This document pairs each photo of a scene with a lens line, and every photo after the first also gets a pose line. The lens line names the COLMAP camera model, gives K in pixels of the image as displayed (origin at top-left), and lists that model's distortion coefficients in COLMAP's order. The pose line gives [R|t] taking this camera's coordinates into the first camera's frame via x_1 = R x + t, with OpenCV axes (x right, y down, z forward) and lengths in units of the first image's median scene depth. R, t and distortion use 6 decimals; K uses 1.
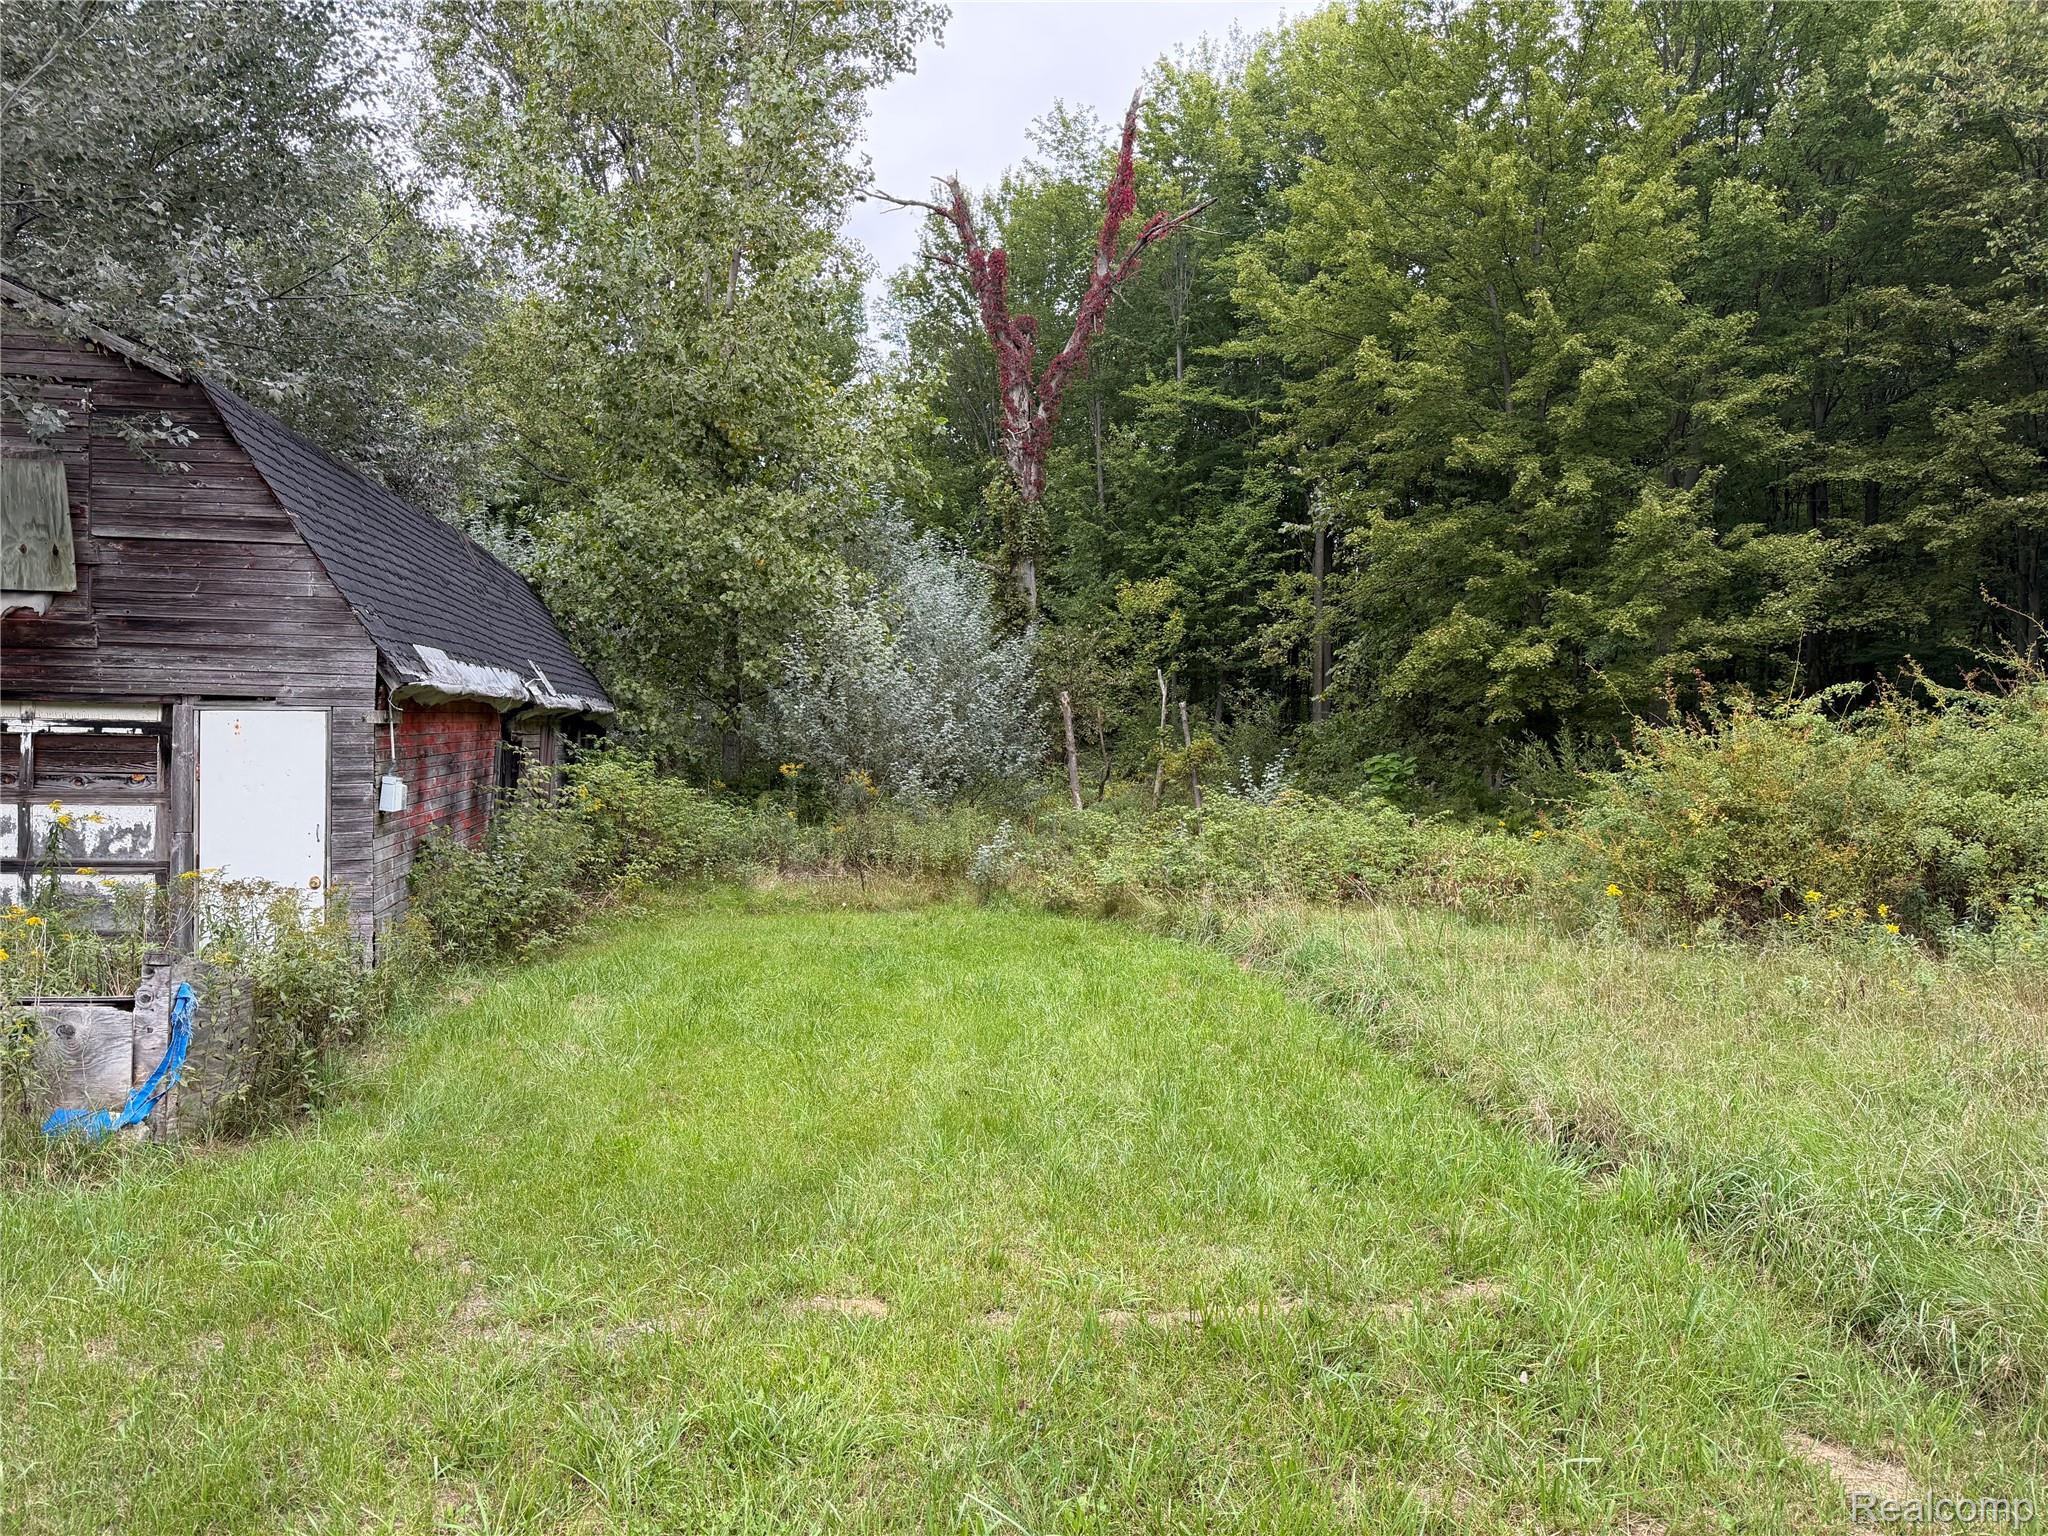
lens RADIAL K [[1450.8, 0, 983.2], [0, 1450.8, 783.2], [0, 0, 1]] dist [0.062192, -0.063739]
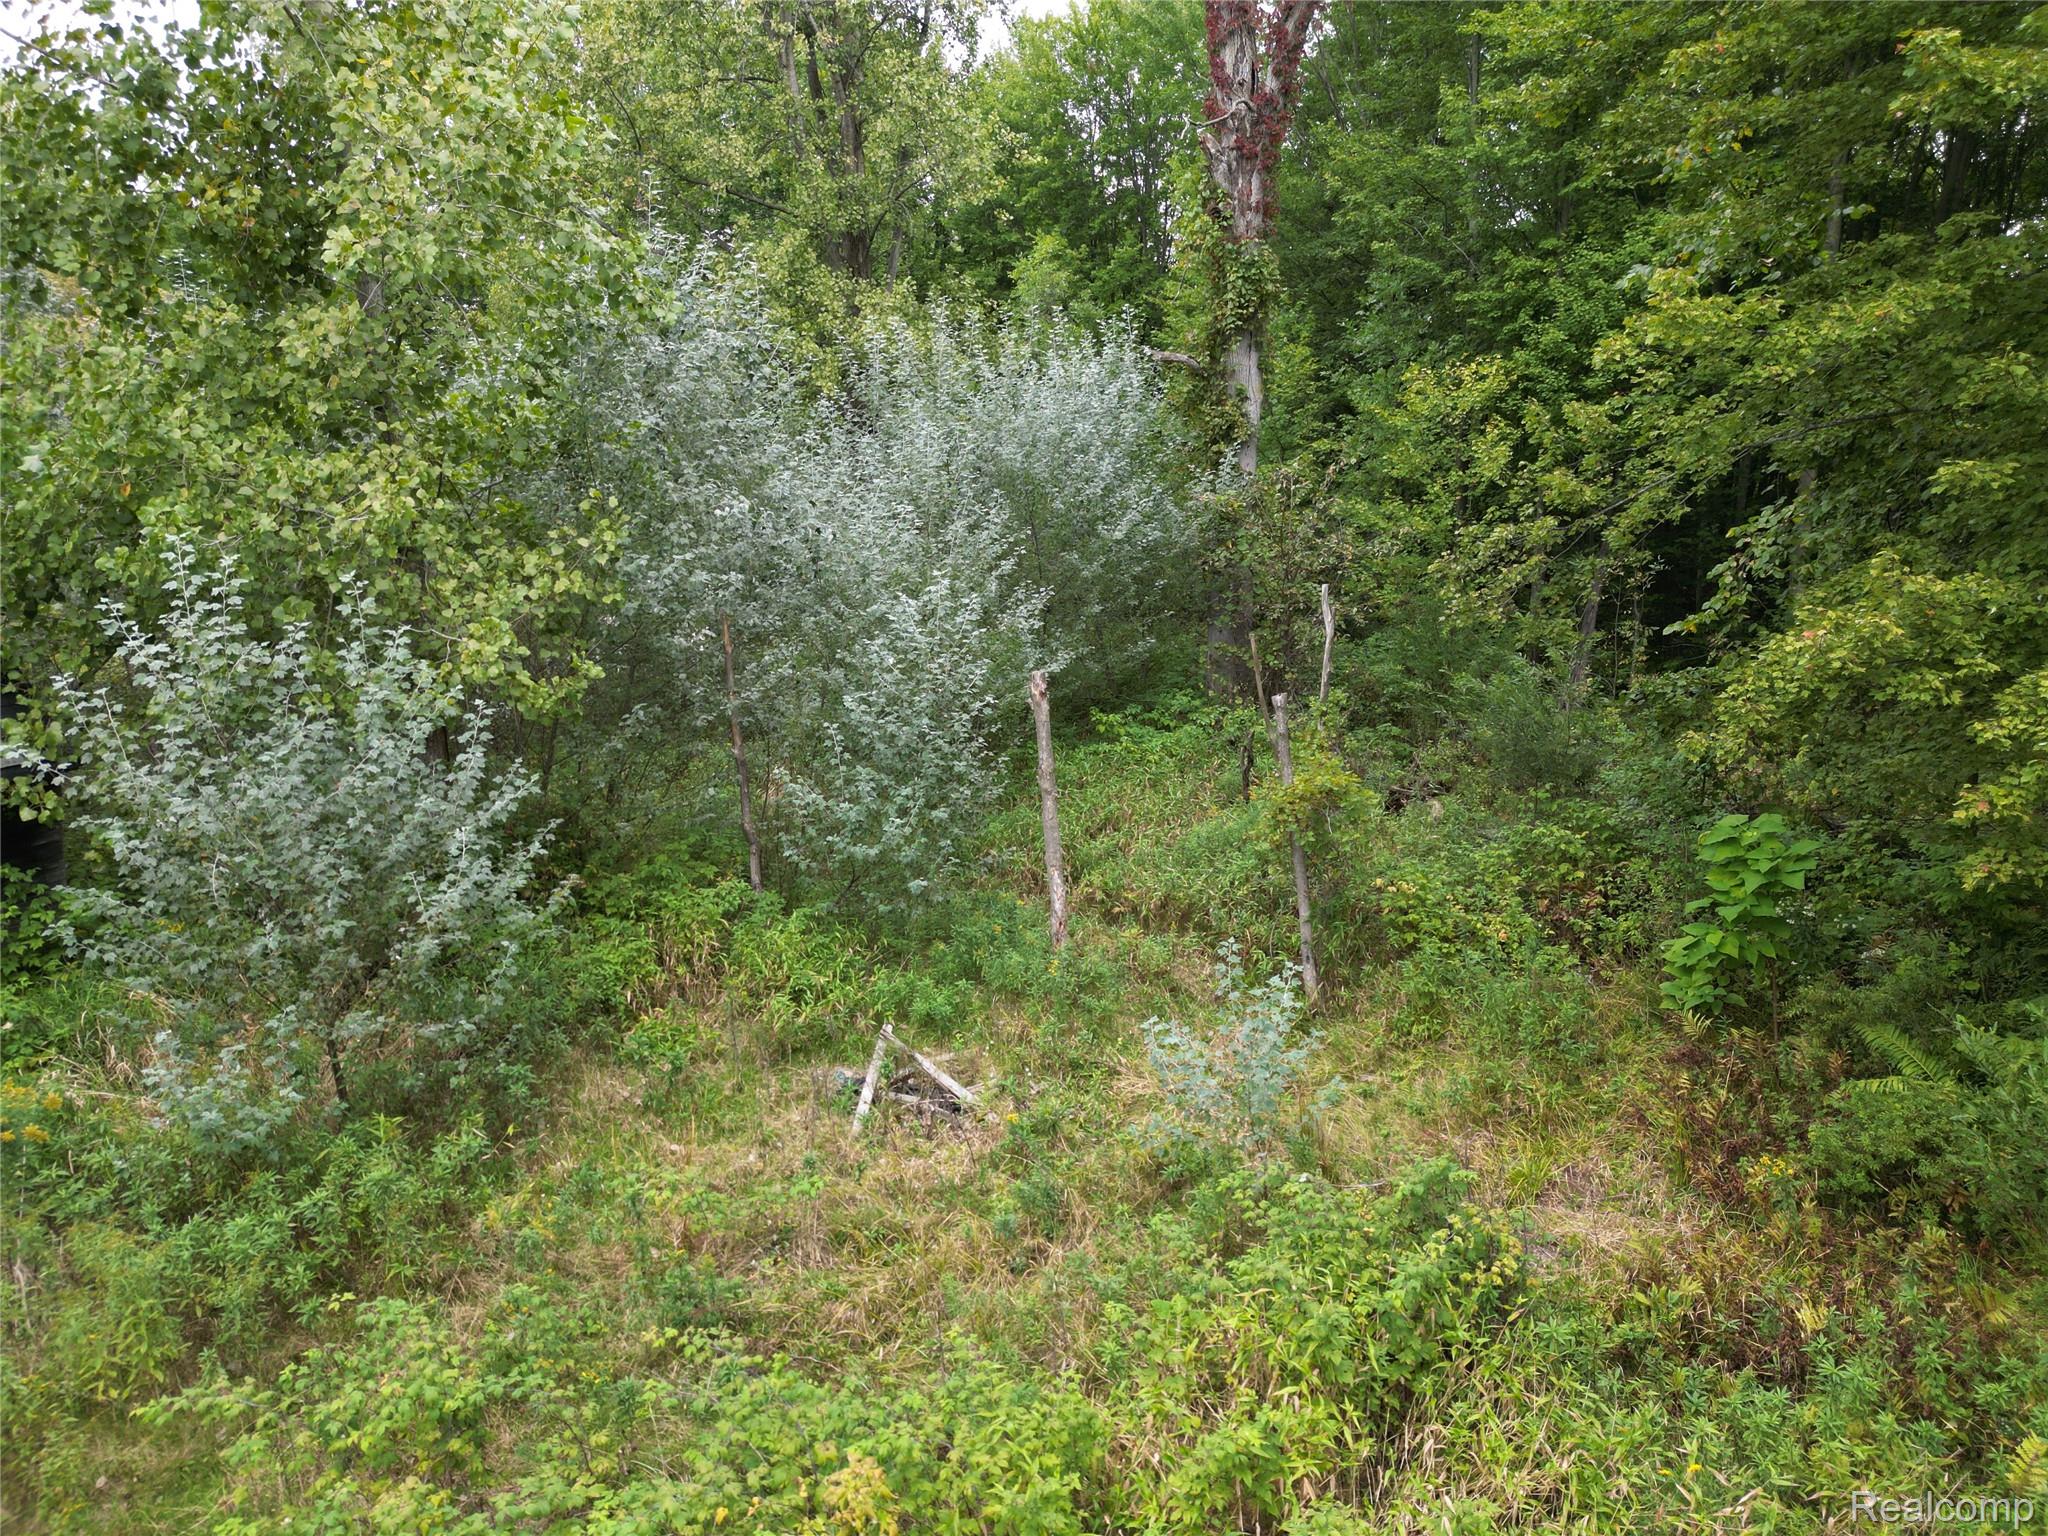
lens RADIAL K [[1430.4, 0, 1012.4], [0, 1430.4, 769.3], [0, 0, 1]] dist [0.048633, -0.031855]
pose [[0.937549, 0.051429, -0.344030, 0.272345], [0.007650, 0.985723, 0.168202, -0.137109], [0.347768, -0.160329, 0.923770, 0.659642]]
